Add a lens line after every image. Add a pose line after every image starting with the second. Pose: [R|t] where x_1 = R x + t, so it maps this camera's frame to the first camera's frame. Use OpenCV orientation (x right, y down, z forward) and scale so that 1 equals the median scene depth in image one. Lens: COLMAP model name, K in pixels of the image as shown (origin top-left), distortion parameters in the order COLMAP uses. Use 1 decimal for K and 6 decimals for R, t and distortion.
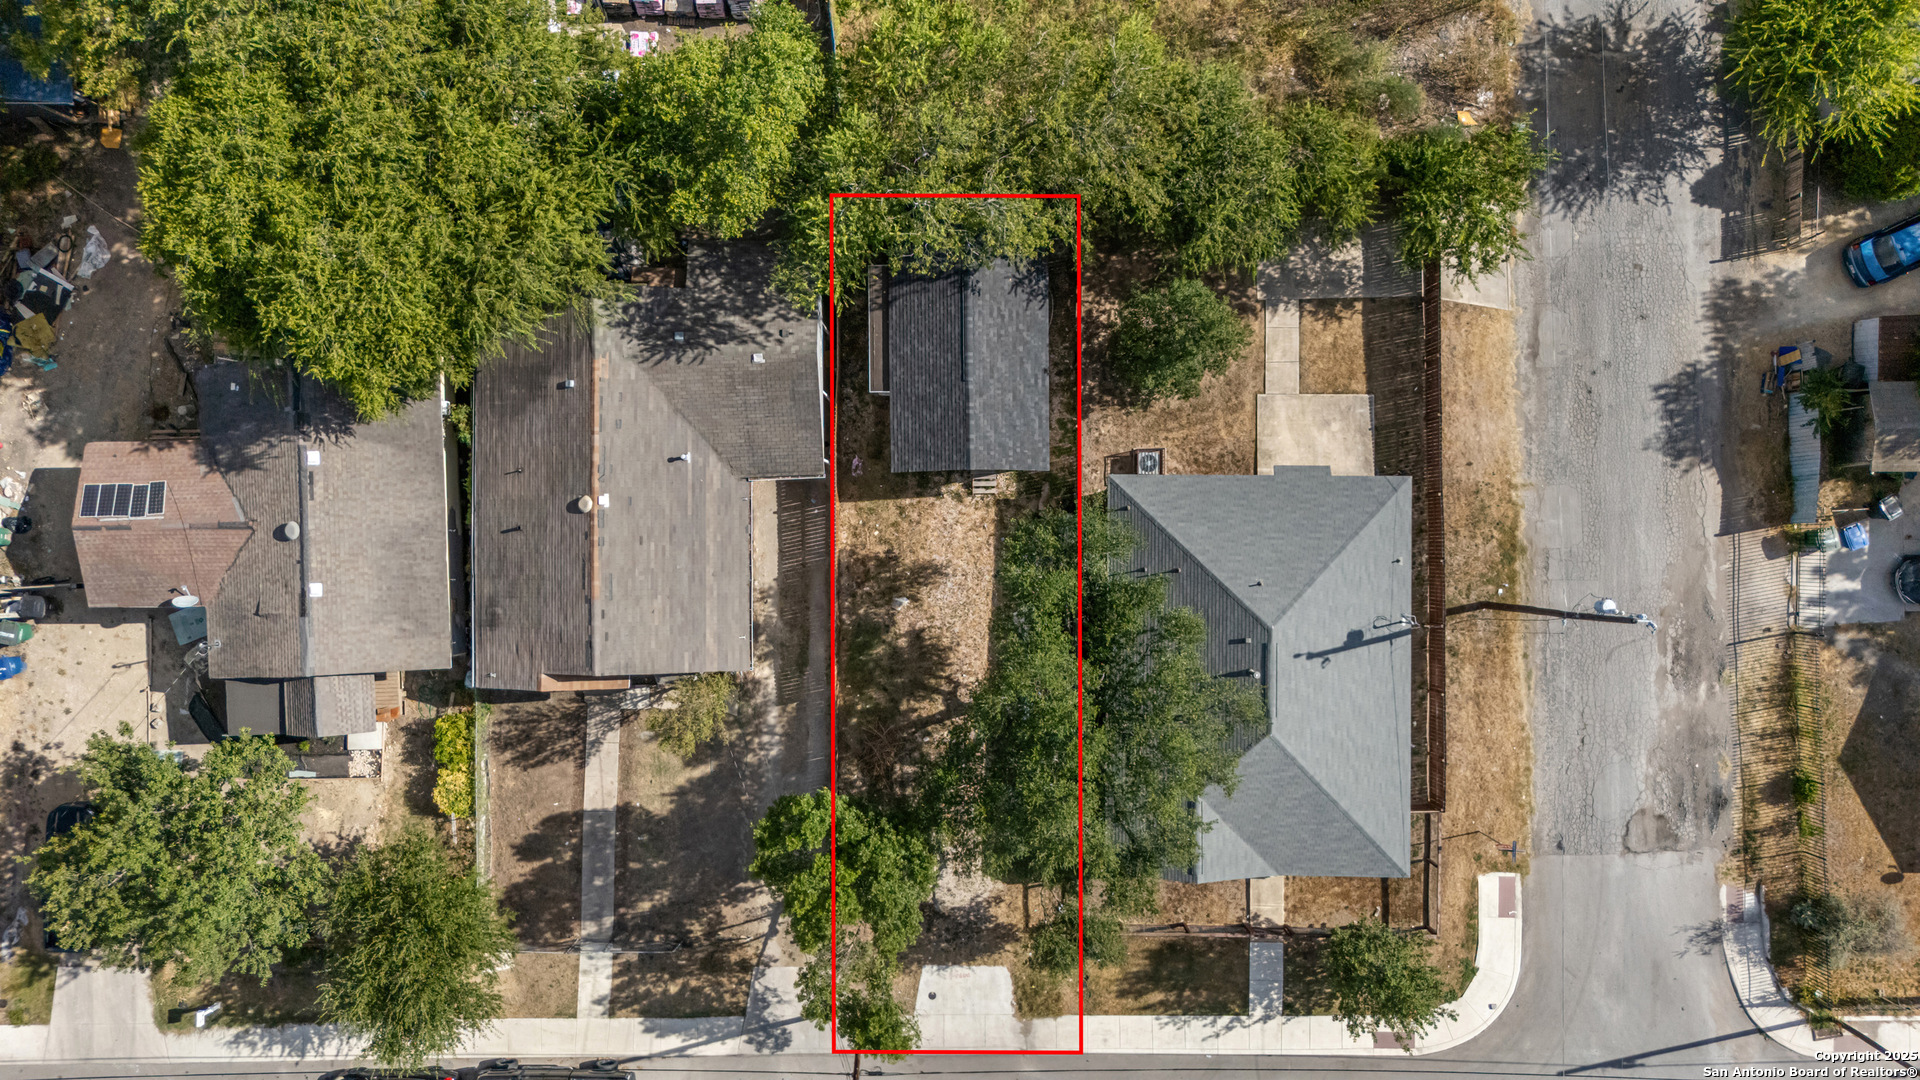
lens RADIAL K [[1414.2, 0, 950.6], [0, 1414.2, 534.6], [0, 0, 1]] dist [0.042922, -0.027954]
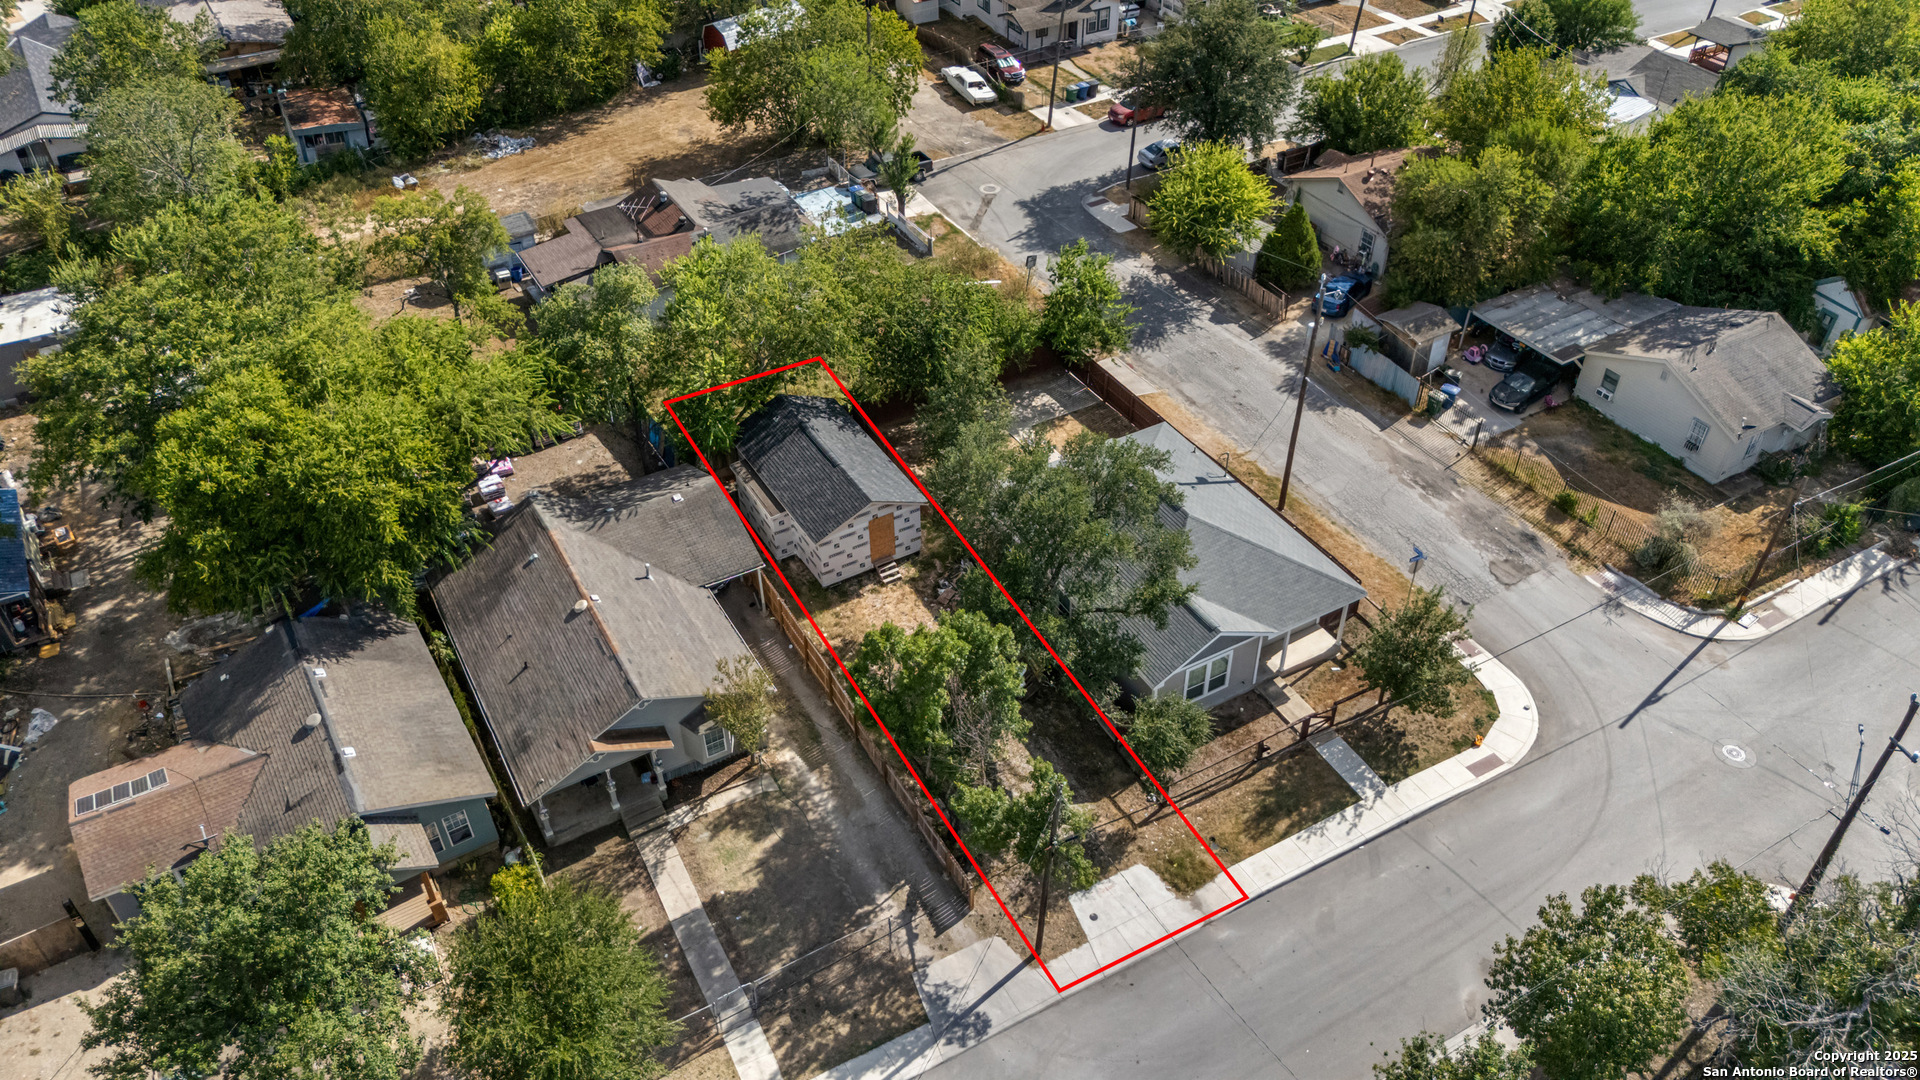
lens RADIAL K [[1414.2, 0, 959.5], [0, 1414.2, 543.2], [0, 0, 1]] dist [0.042922, -0.027954]
pose [[0.866980, -0.314775, 0.386344, -0.376222], [0.498221, 0.564647, -0.657990, 0.760396], [-0.011029, 0.762949, 0.646365, 0.207504]]
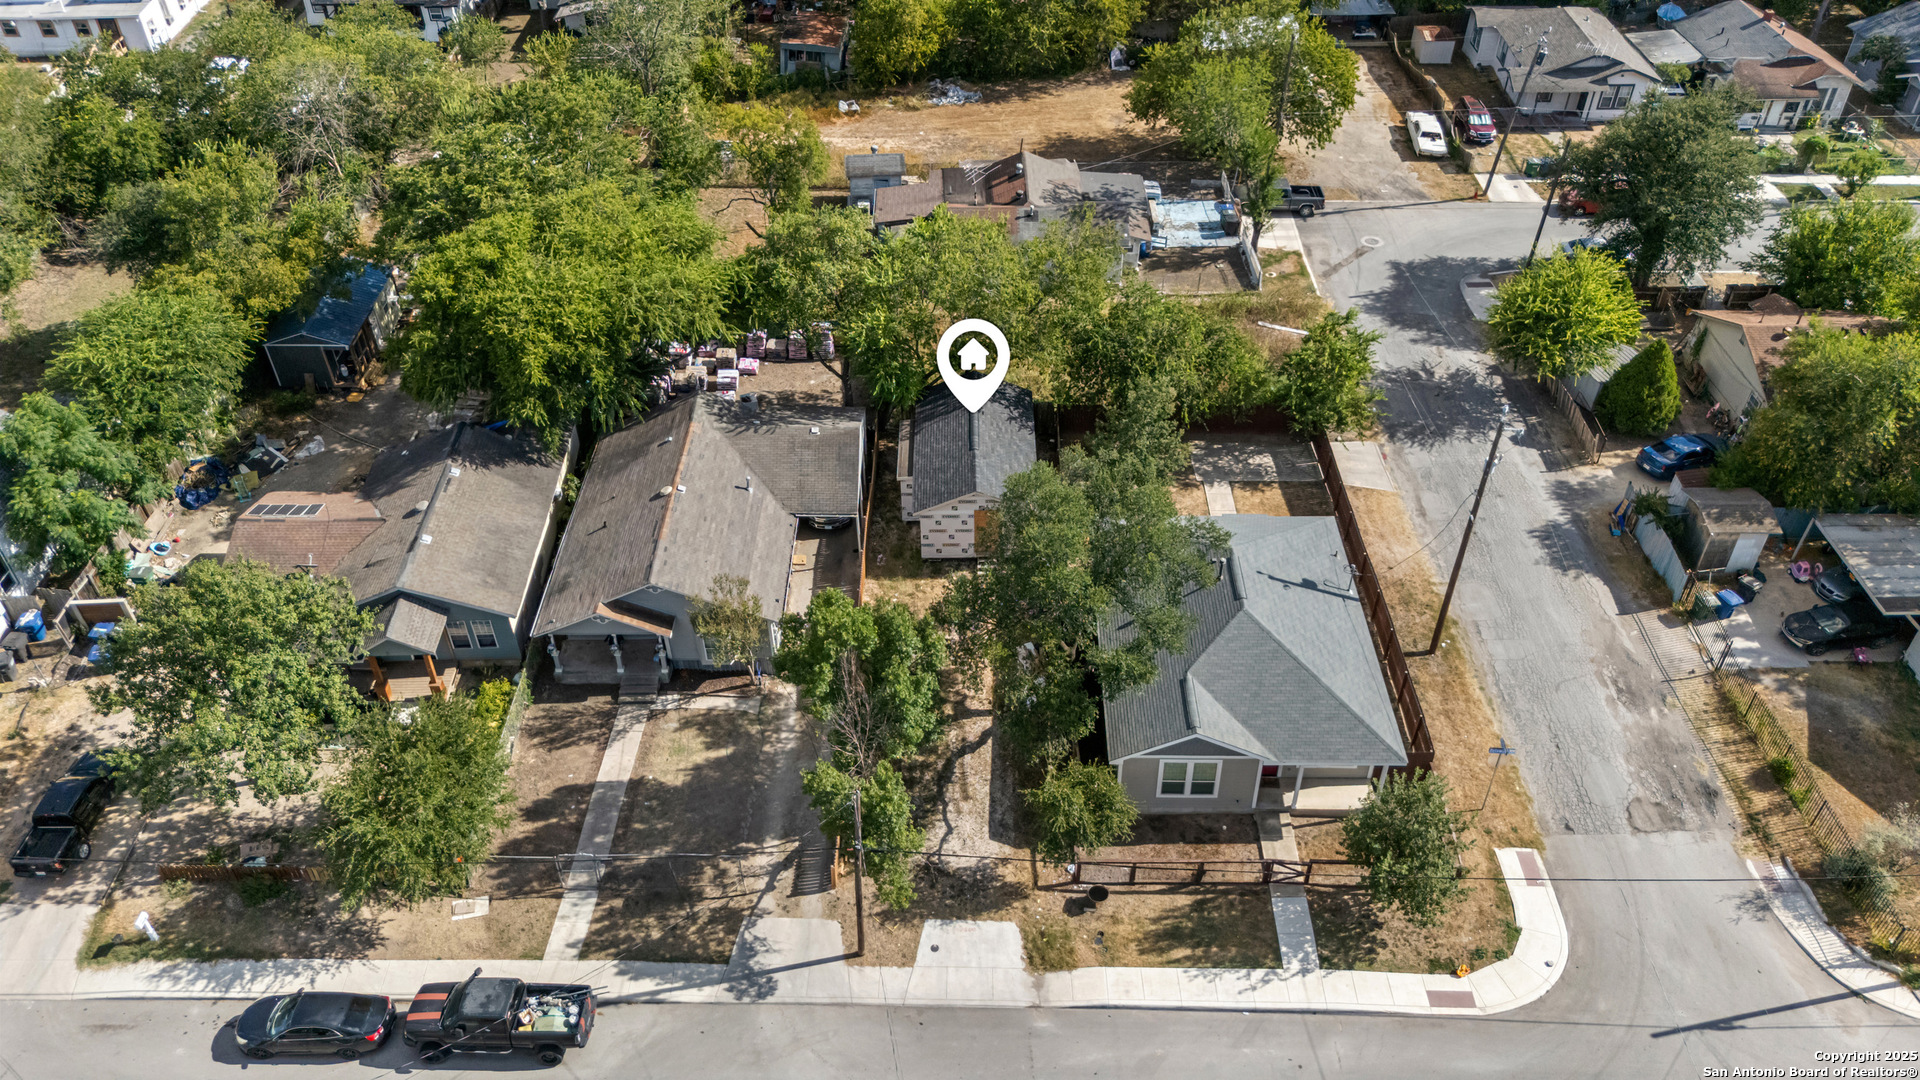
lens RADIAL K [[1414.2, 0, 960.6], [0, 1414.2, 540.4], [0, 0, 1]] dist [0.042922, -0.027954]
pose [[0.999936, 0.011353, 0.000180, 0.000030], [-0.007245, 0.650206, -0.759723, 0.852748], [-0.008742, 0.759673, 0.650247, 0.204329]]
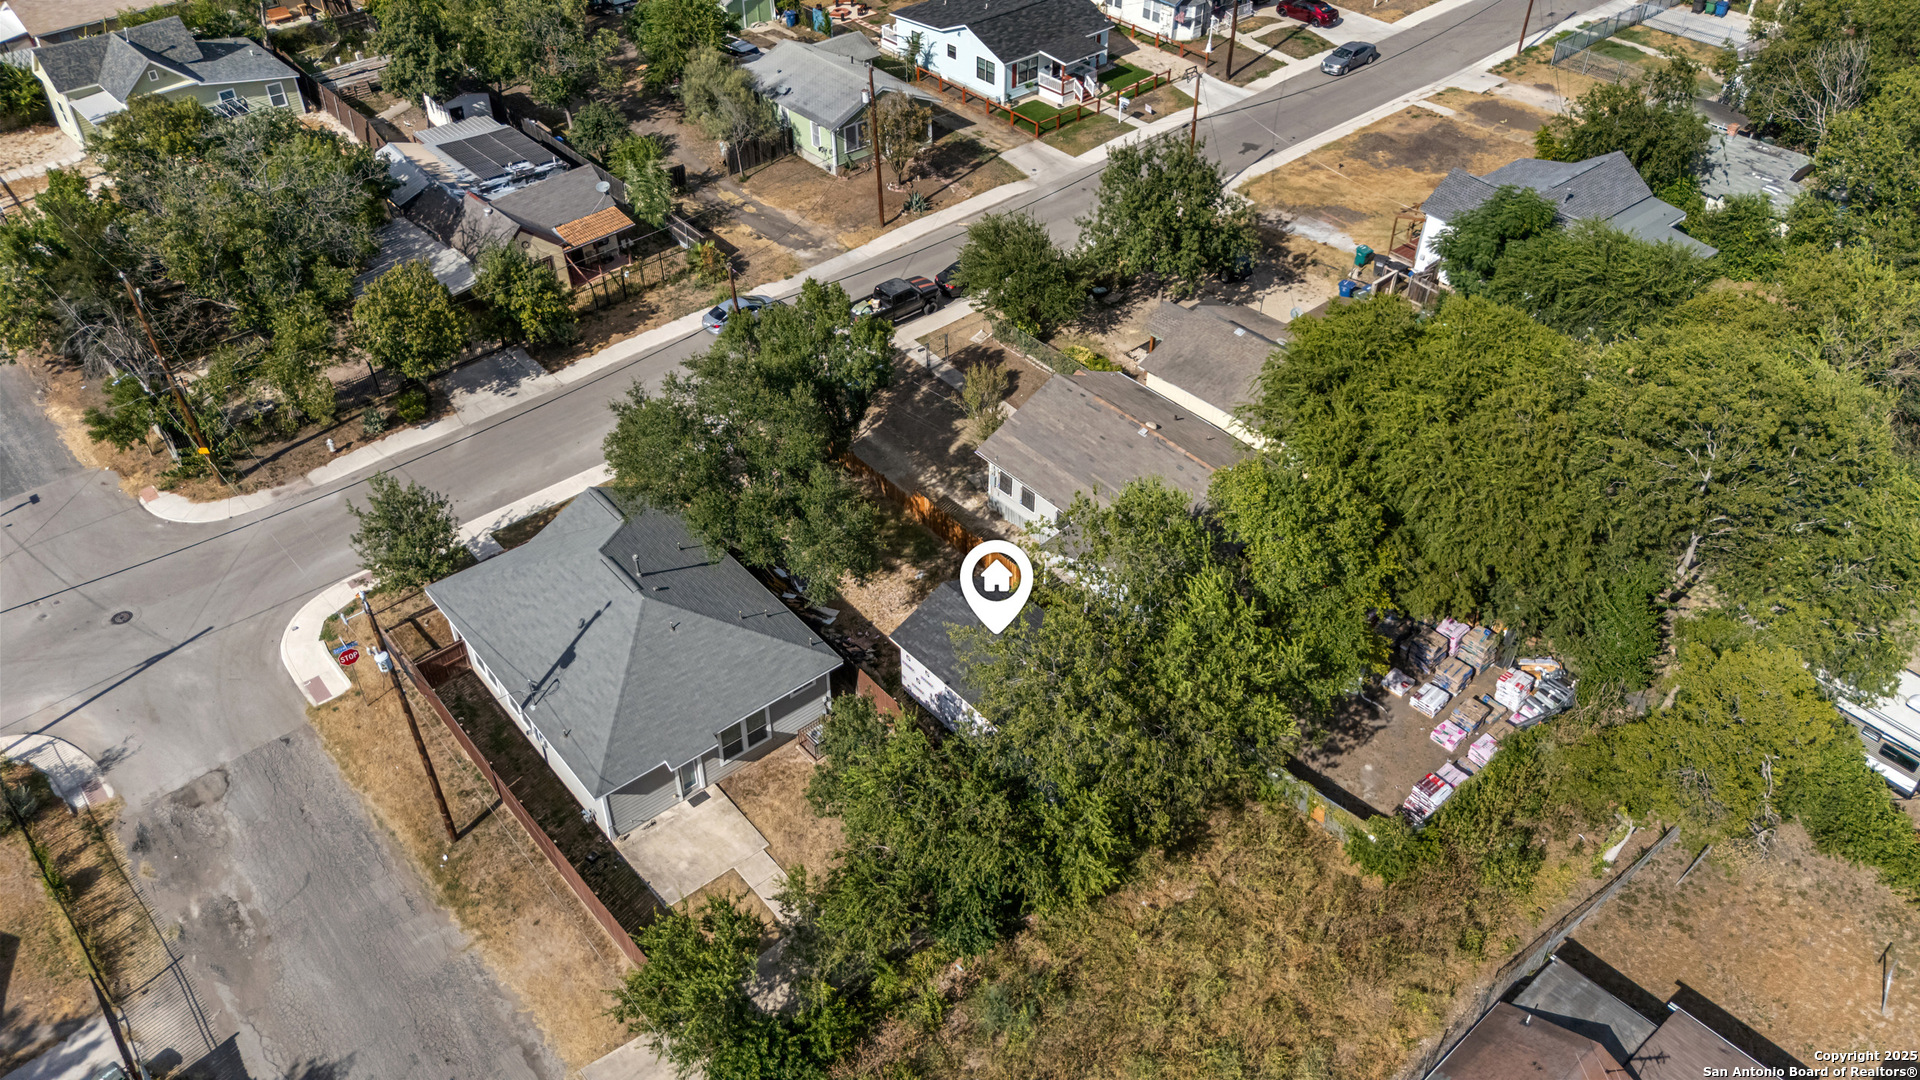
lens RADIAL K [[1414.2, 0, 961.3], [0, 1414.2, 540.9], [0, 0, 1]] dist [0.042922, -0.027954]
pose [[-0.762522, 0.424426, -0.488285, 0.501438], [-0.646846, -0.485872, 0.587808, -0.653798], [0.012237, 0.764062, 0.645027, 0.216397]]
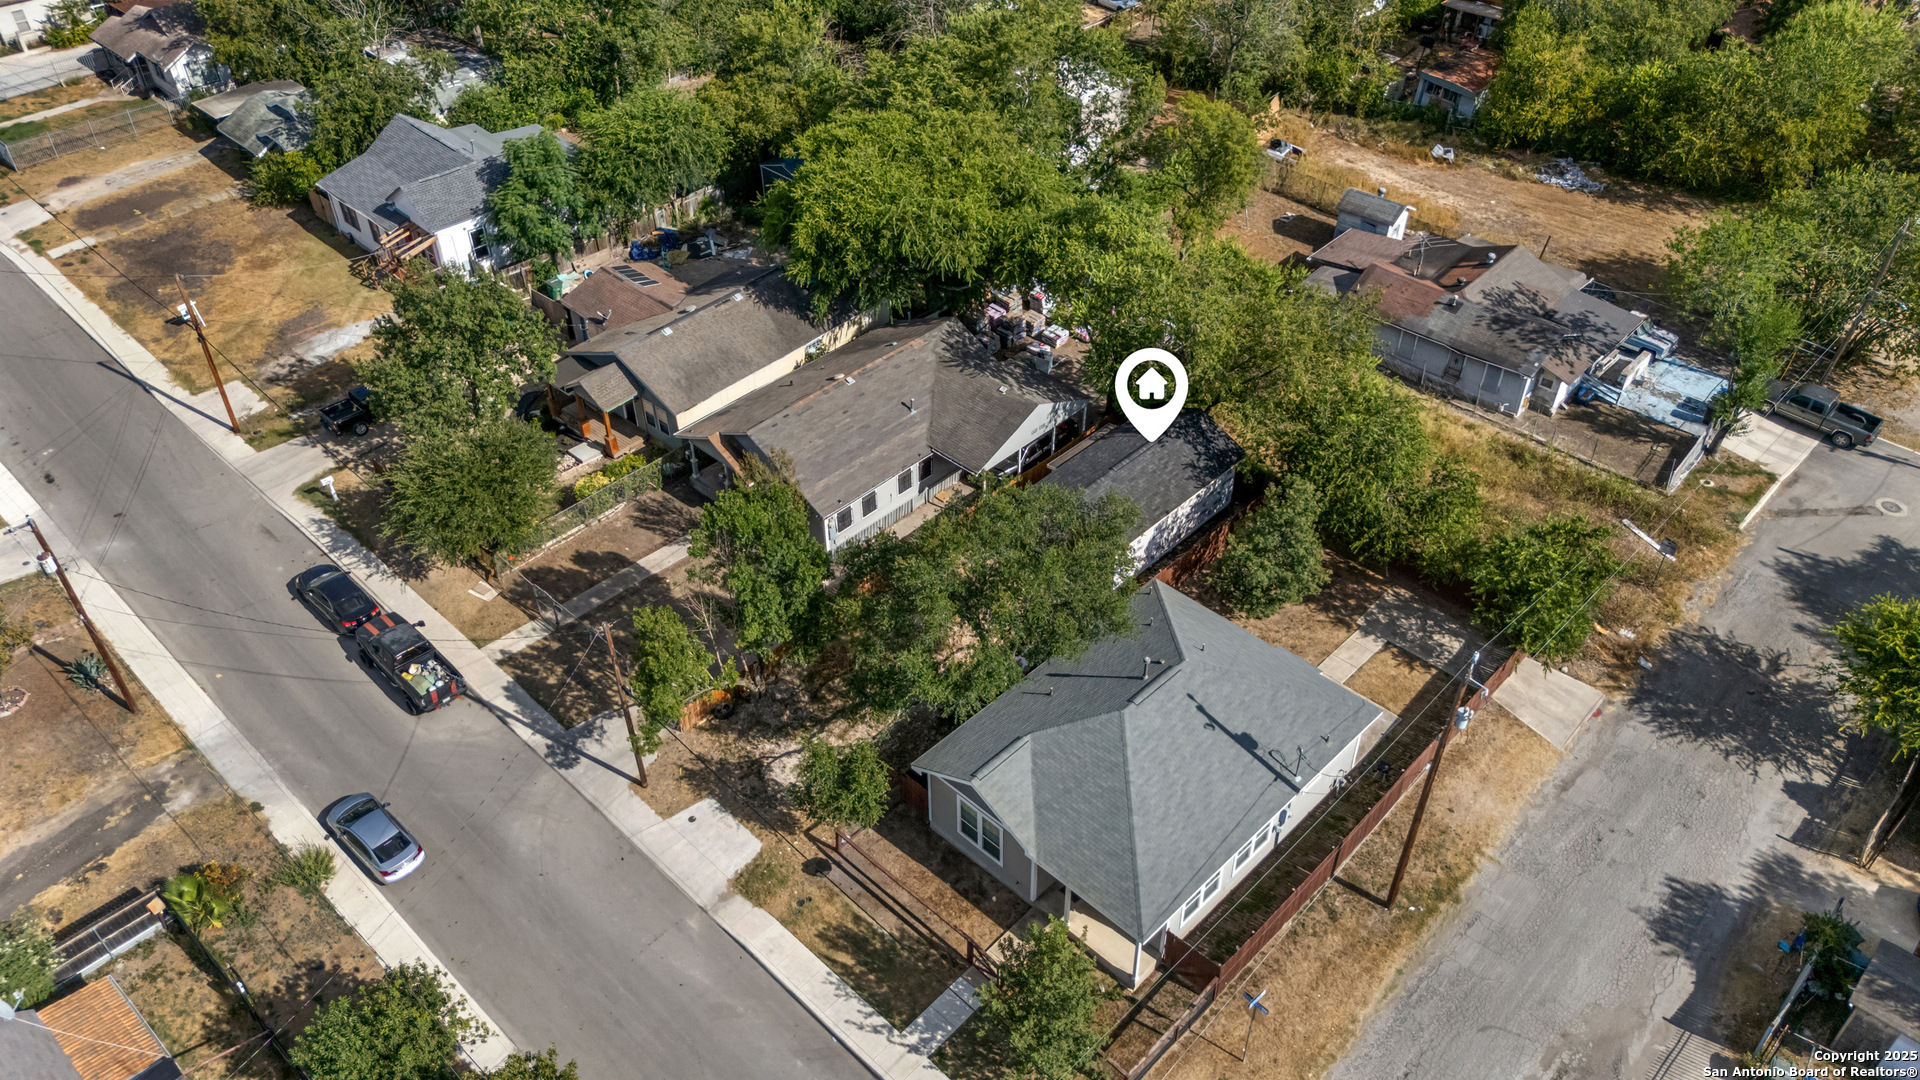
lens RADIAL K [[1414.2, 0, 965.0], [0, 1414.2, 538.4], [0, 0, 1]] dist [0.042922, -0.027954]
pose [[0.721441, 0.453927, -0.522946, 0.555209], [-0.692473, 0.470830, -0.546626, 0.644349], [-0.001910, 0.756485, 0.654008, 0.203658]]
